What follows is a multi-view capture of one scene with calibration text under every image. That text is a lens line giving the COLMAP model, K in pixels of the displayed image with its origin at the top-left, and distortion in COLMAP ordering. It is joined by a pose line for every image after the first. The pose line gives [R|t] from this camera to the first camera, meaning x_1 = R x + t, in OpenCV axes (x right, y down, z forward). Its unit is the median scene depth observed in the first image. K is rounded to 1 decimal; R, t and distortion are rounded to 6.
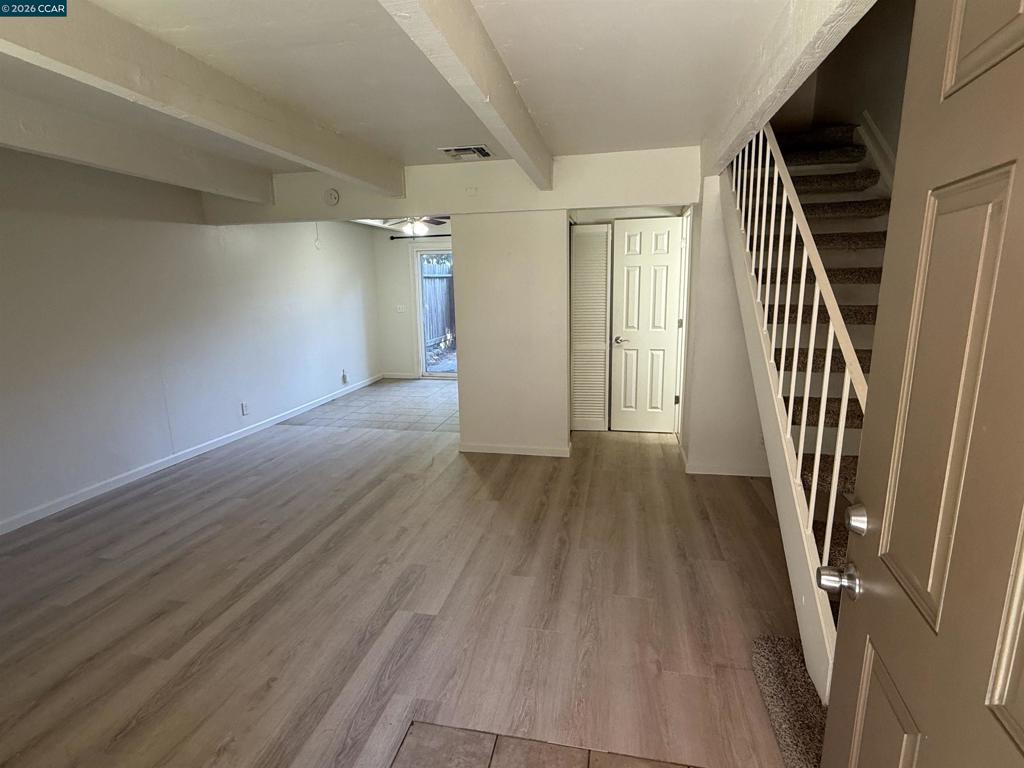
lens RADIAL K [[522.6, 0, 512.0], [0, 522.6, 384.0], [0, 0, 1]] dist [-0.000417, -0.000096]
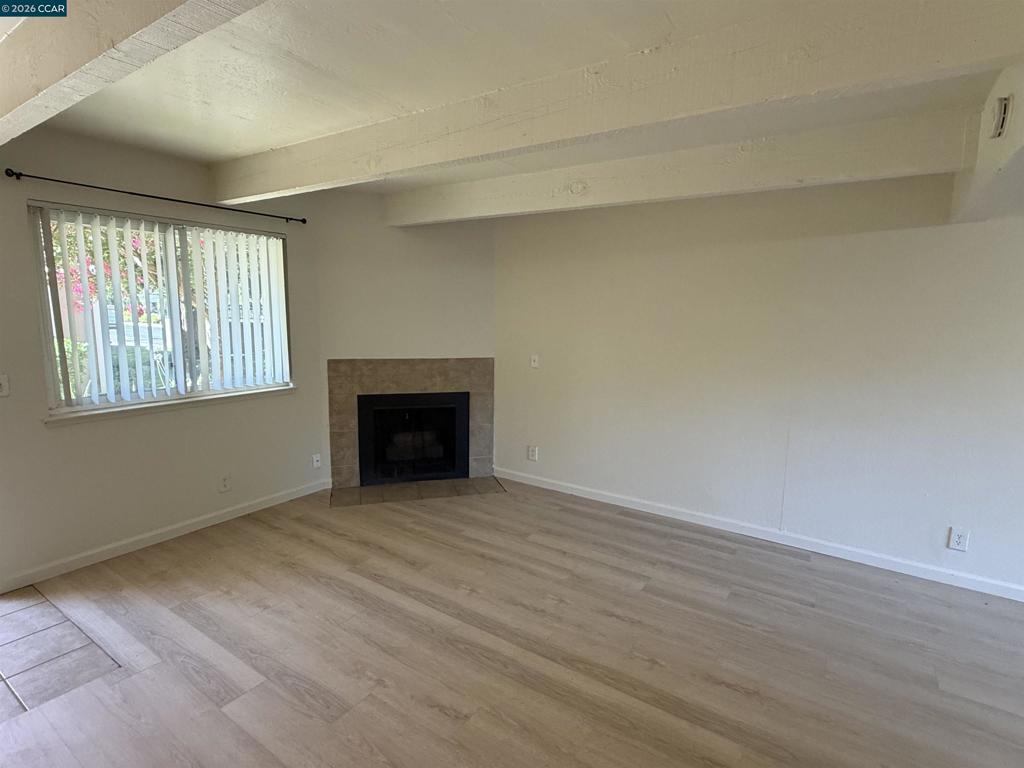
lens RADIAL K [[522.6, 0, 512.0], [0, 522.6, 384.0], [0, 0, 1]] dist [-0.000417, -0.000096]
pose [[-0.379462, 0.135739, -0.915196, 0.294923], [-0.187032, 0.957503, 0.219562, -0.258138], [0.906106, 0.254487, -0.337948, 1.239128]]
